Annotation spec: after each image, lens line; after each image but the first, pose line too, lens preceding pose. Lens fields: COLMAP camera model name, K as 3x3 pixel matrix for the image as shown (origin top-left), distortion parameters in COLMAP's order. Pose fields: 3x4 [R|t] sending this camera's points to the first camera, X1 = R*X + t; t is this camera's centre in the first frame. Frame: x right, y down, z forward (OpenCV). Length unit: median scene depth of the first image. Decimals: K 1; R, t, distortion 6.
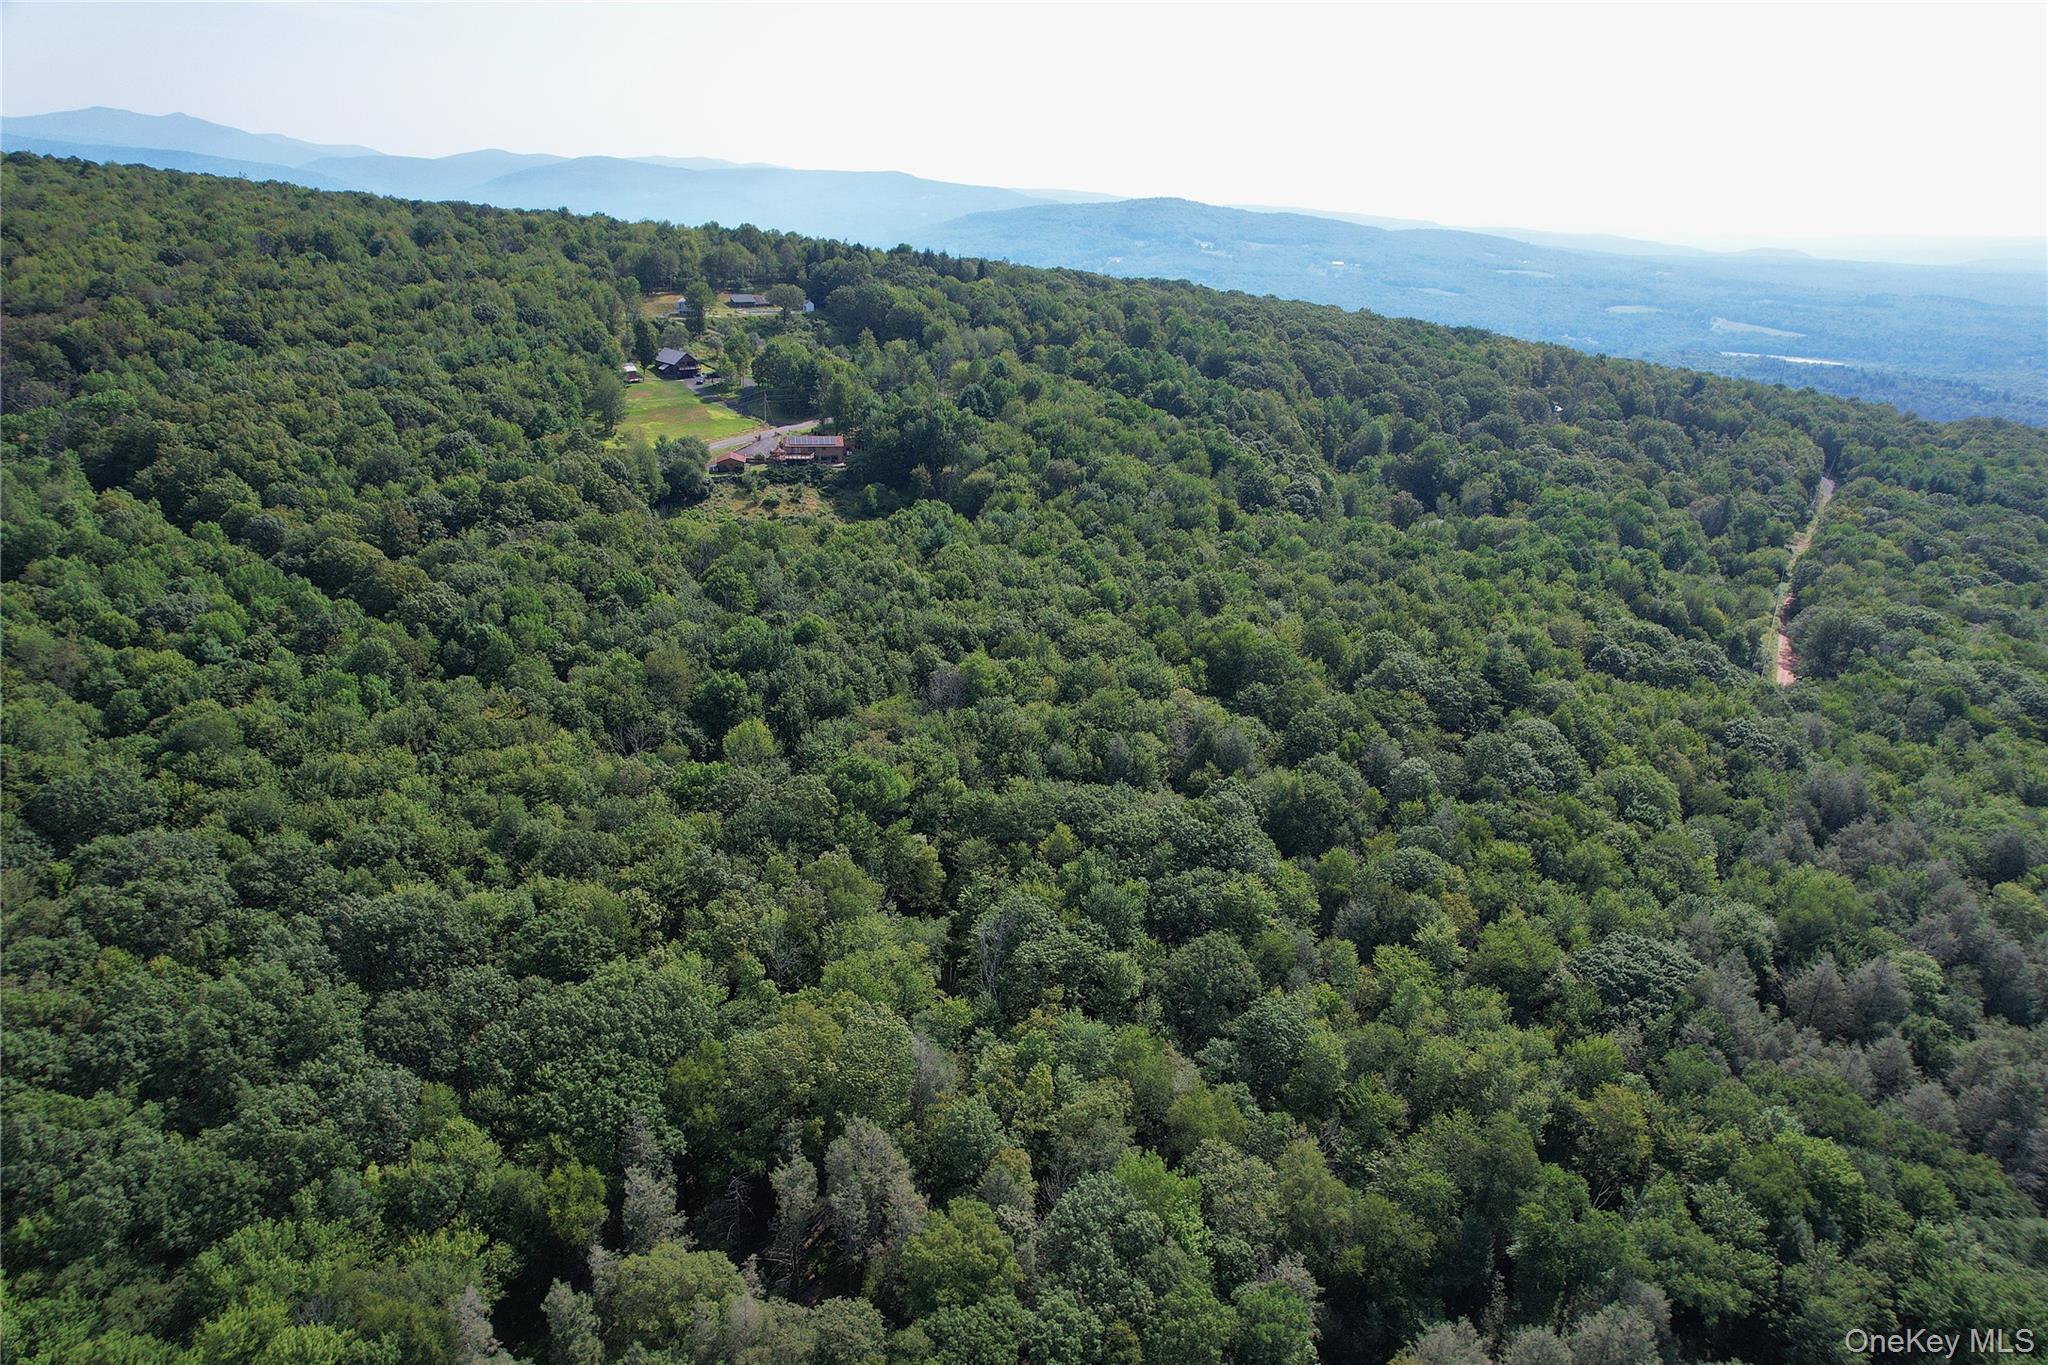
lens RADIAL K [[1293.5, 0, 1024.0], [0, 1293.5, 682.5], [0, 0, 1]] dist [-0.089897, 0.076078]
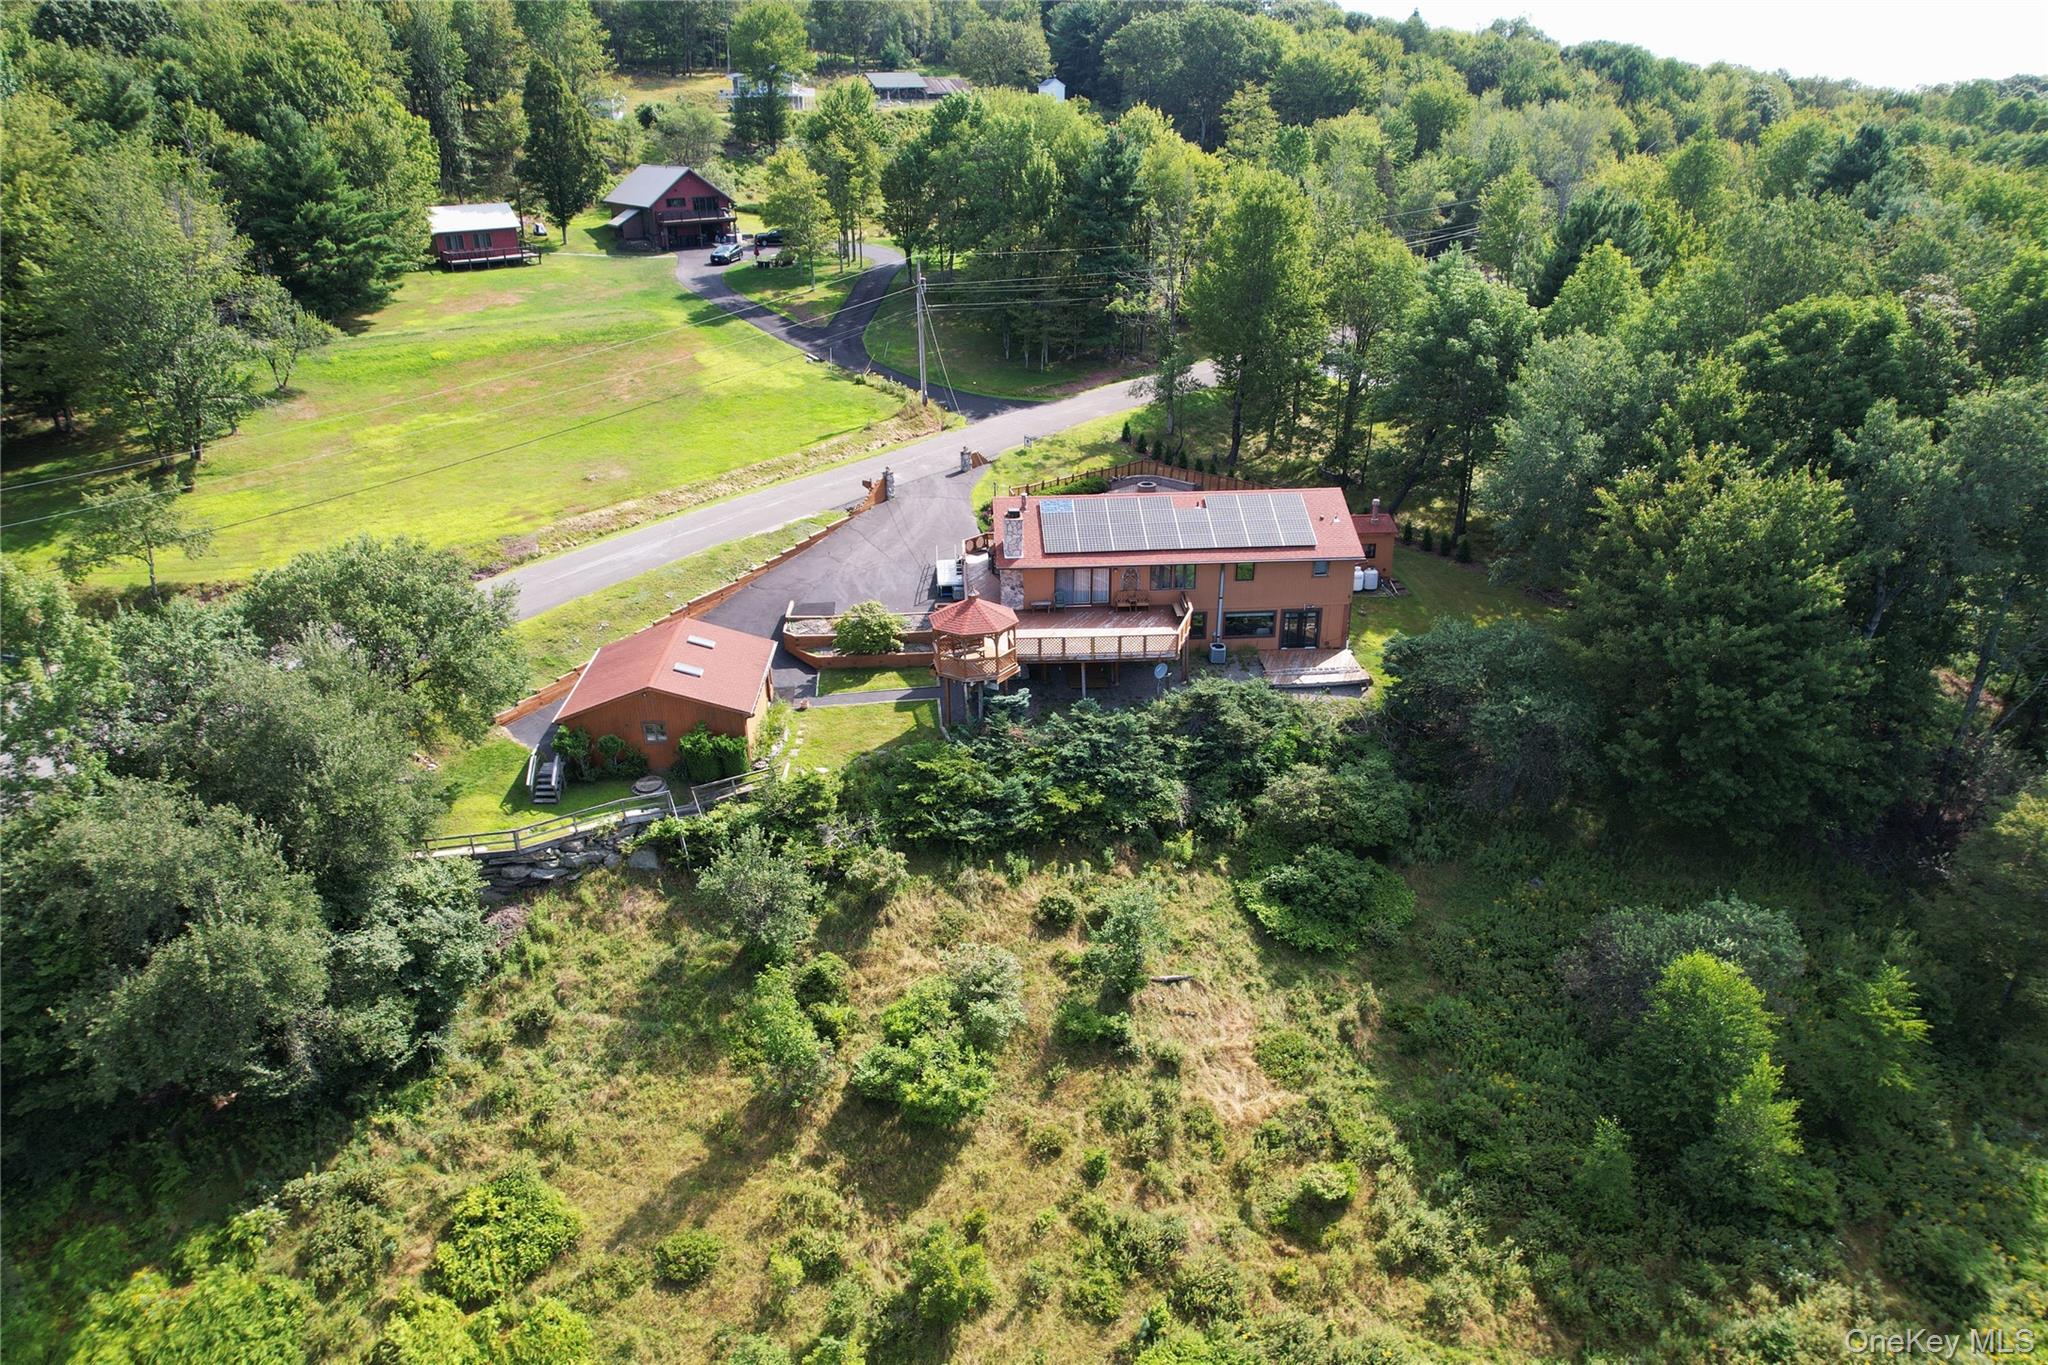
lens RADIAL K [[1293.5, 0, 1024.0], [0, 1293.5, 682.5], [0, 0, 1]] dist [-0.089897, 0.076078]
pose [[0.988040, 0.015718, -0.153396, -0.157329], [-0.008341, 0.998783, 0.048618, -0.175382], [0.153974, -0.046757, 0.986968, 0.828308]]
